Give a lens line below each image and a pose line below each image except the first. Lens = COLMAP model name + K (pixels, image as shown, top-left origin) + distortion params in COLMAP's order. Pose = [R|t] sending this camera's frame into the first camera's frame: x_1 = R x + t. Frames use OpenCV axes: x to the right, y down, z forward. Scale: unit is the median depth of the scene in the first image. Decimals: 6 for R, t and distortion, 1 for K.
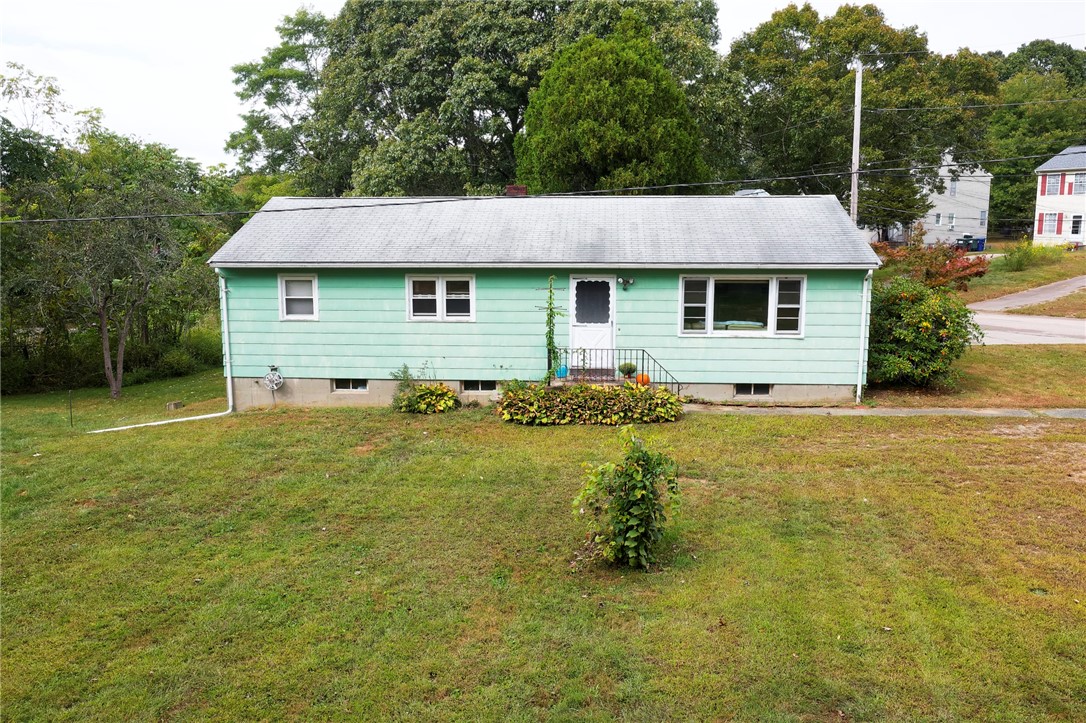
lens RADIAL K [[851.0, 0, 542.4], [0, 851.0, 362.6], [0, 0, 1]] dist [-0.021868, 0.001496]
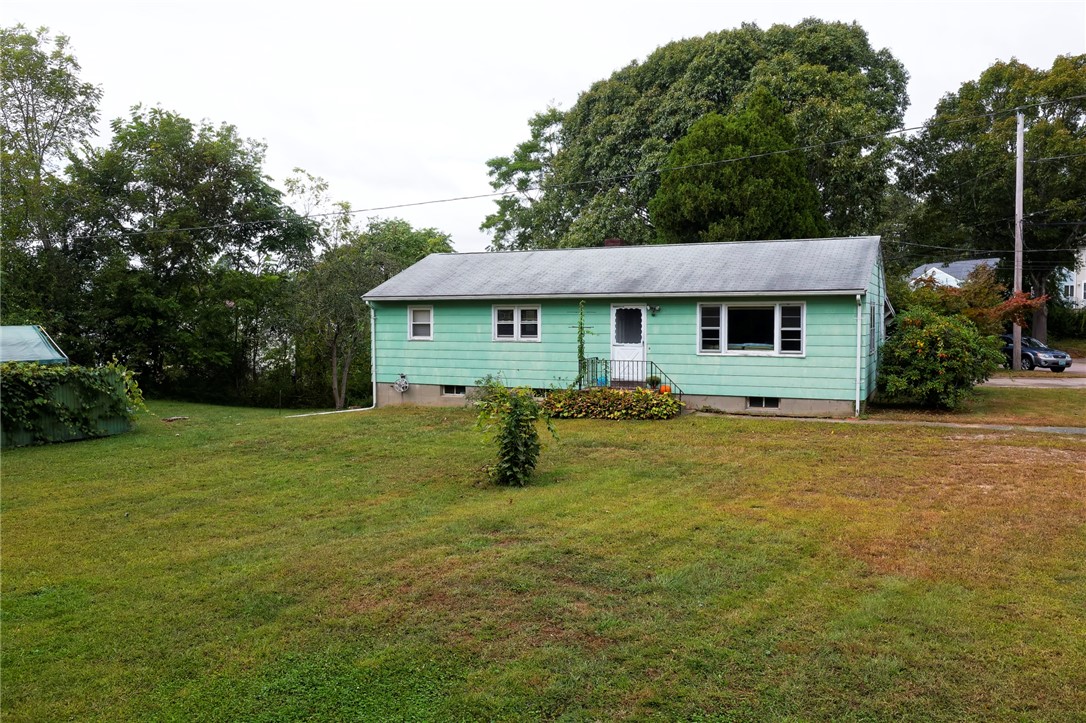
lens RADIAL K [[851.0, 0, 536.3], [0, 851.0, 358.0], [0, 0, 1]] dist [-0.021868, 0.001496]
pose [[0.931060, 0.015892, -0.364519, 0.376644], [-0.052443, 0.994506, -0.090594, 0.091077], [0.361077, 0.103465, 0.926778, -0.172982]]
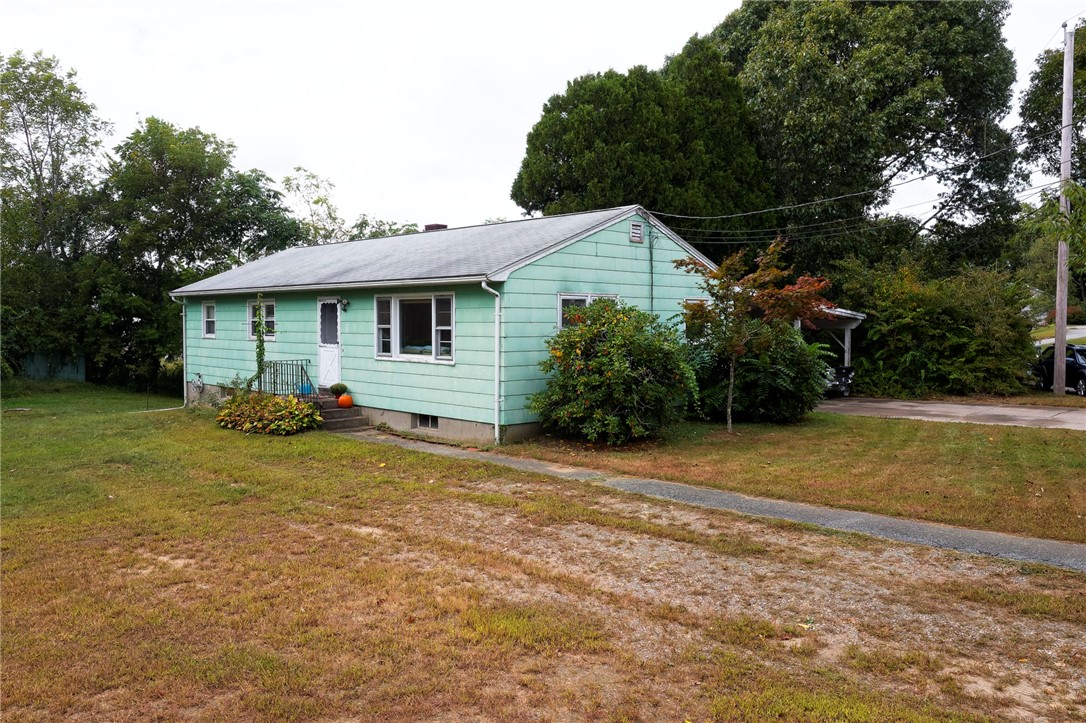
lens RADIAL K [[851.0, 0, 545.5], [0, 851.0, 361.0], [0, 0, 1]] dist [-0.021868, 0.001496]
pose [[0.750543, 0.035425, -0.659872, 0.924343], [-0.104398, 0.992378, -0.065469, 0.014173], [0.652523, 0.118026, 0.748521, 0.400582]]
